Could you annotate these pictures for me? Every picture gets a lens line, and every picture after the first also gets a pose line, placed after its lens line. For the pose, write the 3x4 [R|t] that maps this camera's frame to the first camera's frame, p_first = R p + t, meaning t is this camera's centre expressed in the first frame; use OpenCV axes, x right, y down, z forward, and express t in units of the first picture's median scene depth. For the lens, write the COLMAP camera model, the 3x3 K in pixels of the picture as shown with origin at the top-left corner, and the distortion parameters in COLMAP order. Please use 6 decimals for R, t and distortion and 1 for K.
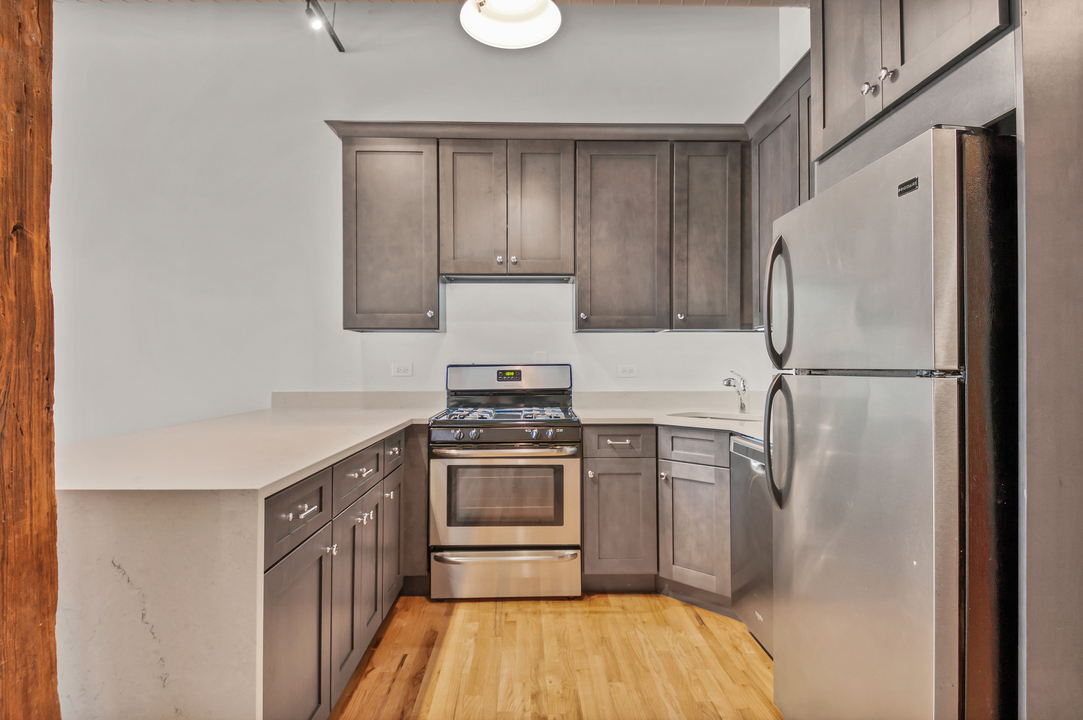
lens RADIAL K [[557.5, 0, 541.5], [0, 557.5, 360.0], [0, 0, 1]] dist [0.017089, -0.000003]
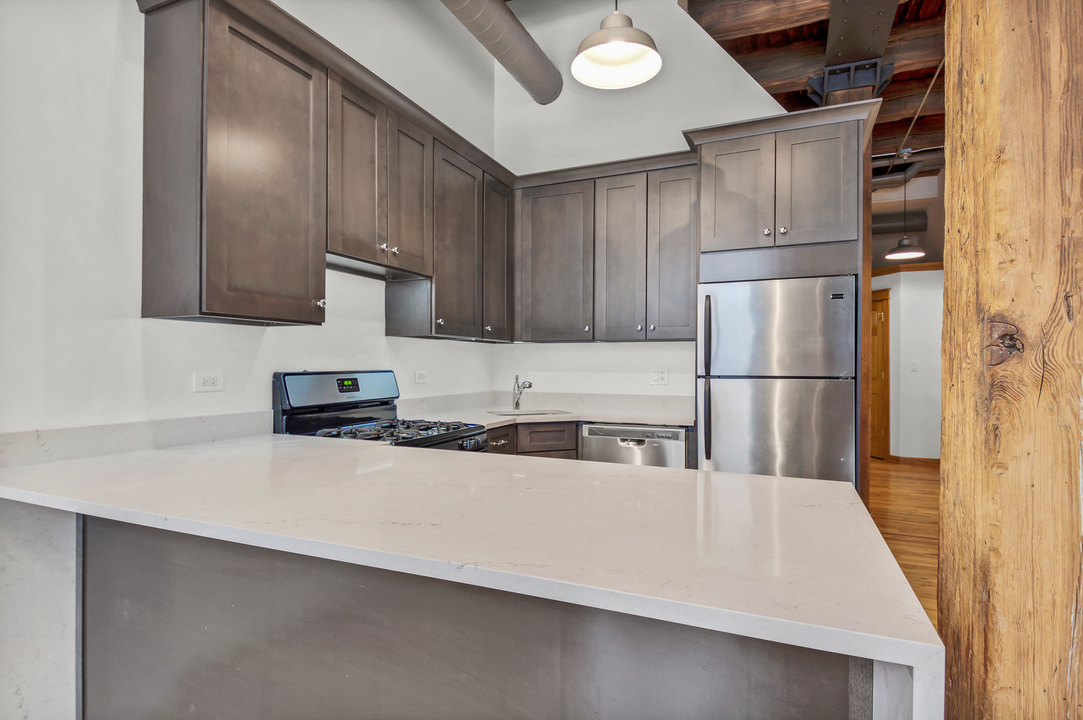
lens RADIAL K [[557.5, 0, 541.5], [0, 557.5, 360.0], [0, 0, 1]] dist [0.017089, -0.000003]
pose [[0.418124, 0.010349, 0.908331, -0.728019], [-0.008102, 0.999938, -0.007663, -0.005149], [-0.908354, -0.004155, 0.418182, 0.425383]]
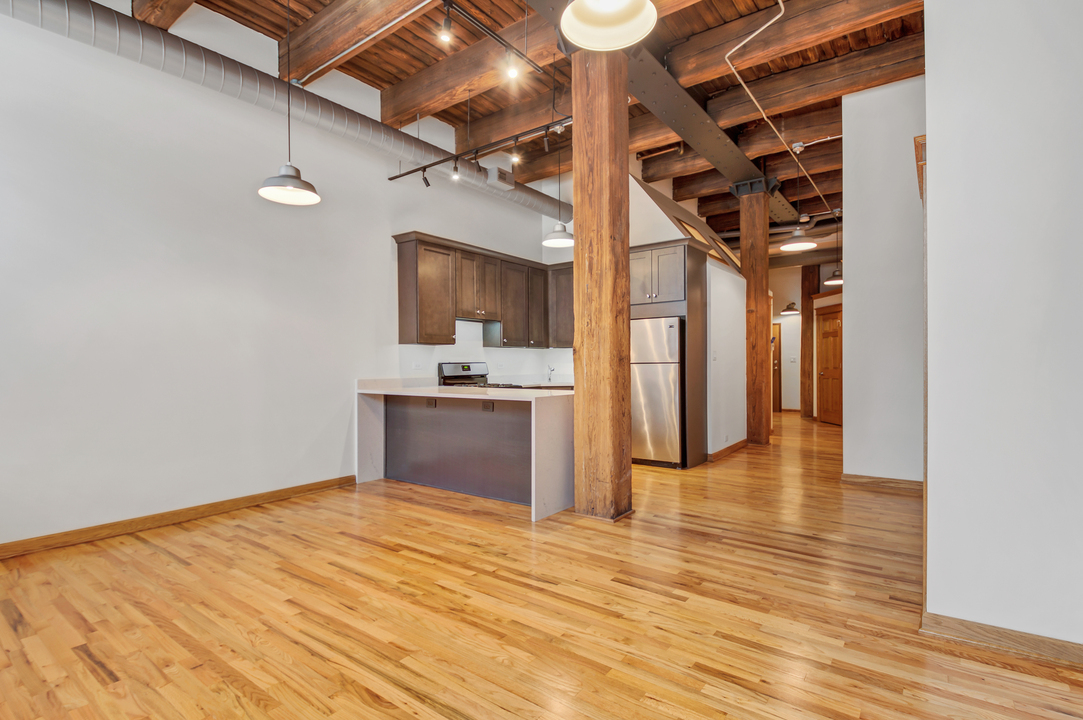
lens RADIAL K [[522.0, 0, 539.1], [0, 522.0, 365.3], [0, 0, 1]] dist [0.035211, -0.033861]
pose [[0.625551, -0.003657, 0.780174, -1.438273], [0.001421, 0.999993, 0.003548, 0.012985], [-0.780182, -0.001111, 0.625552, -0.395749]]
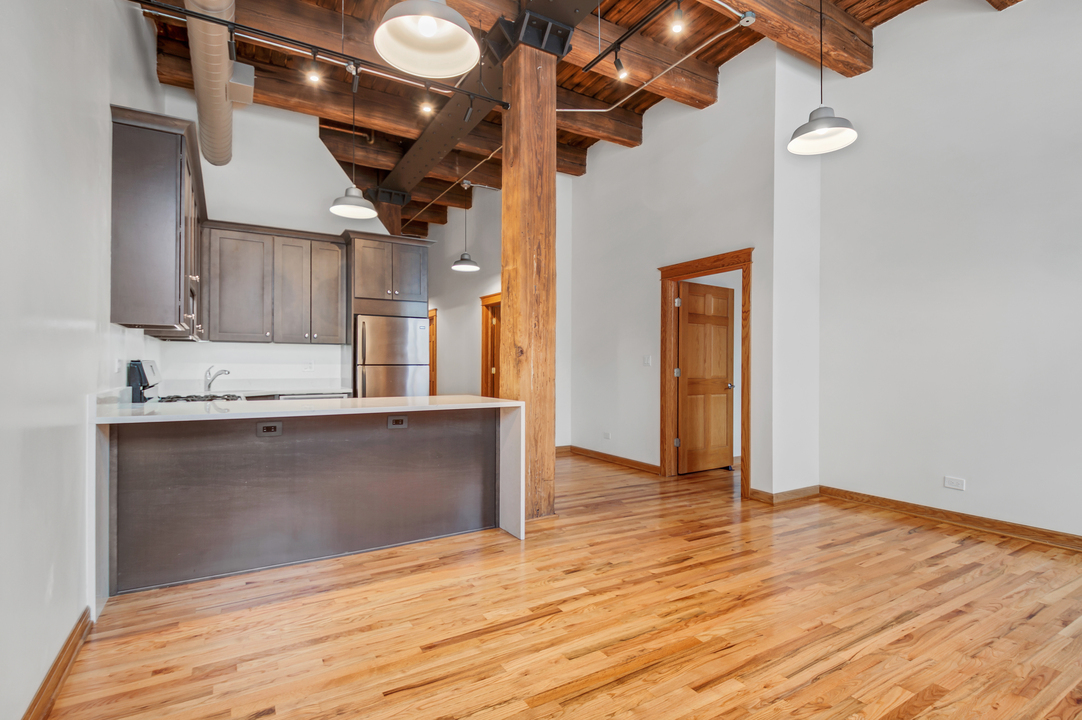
lens RADIAL K [[521.5, 0, 538.6], [0, 521.5, 365.3], [0, 0, 1]] dist [0.035211, -0.033861]
pose [[-0.485159, 0.001345, 0.874425, -1.478837], [-0.006875, 0.999962, -0.005353, 0.019715], [-0.874399, -0.008609, -0.485132, 0.892400]]
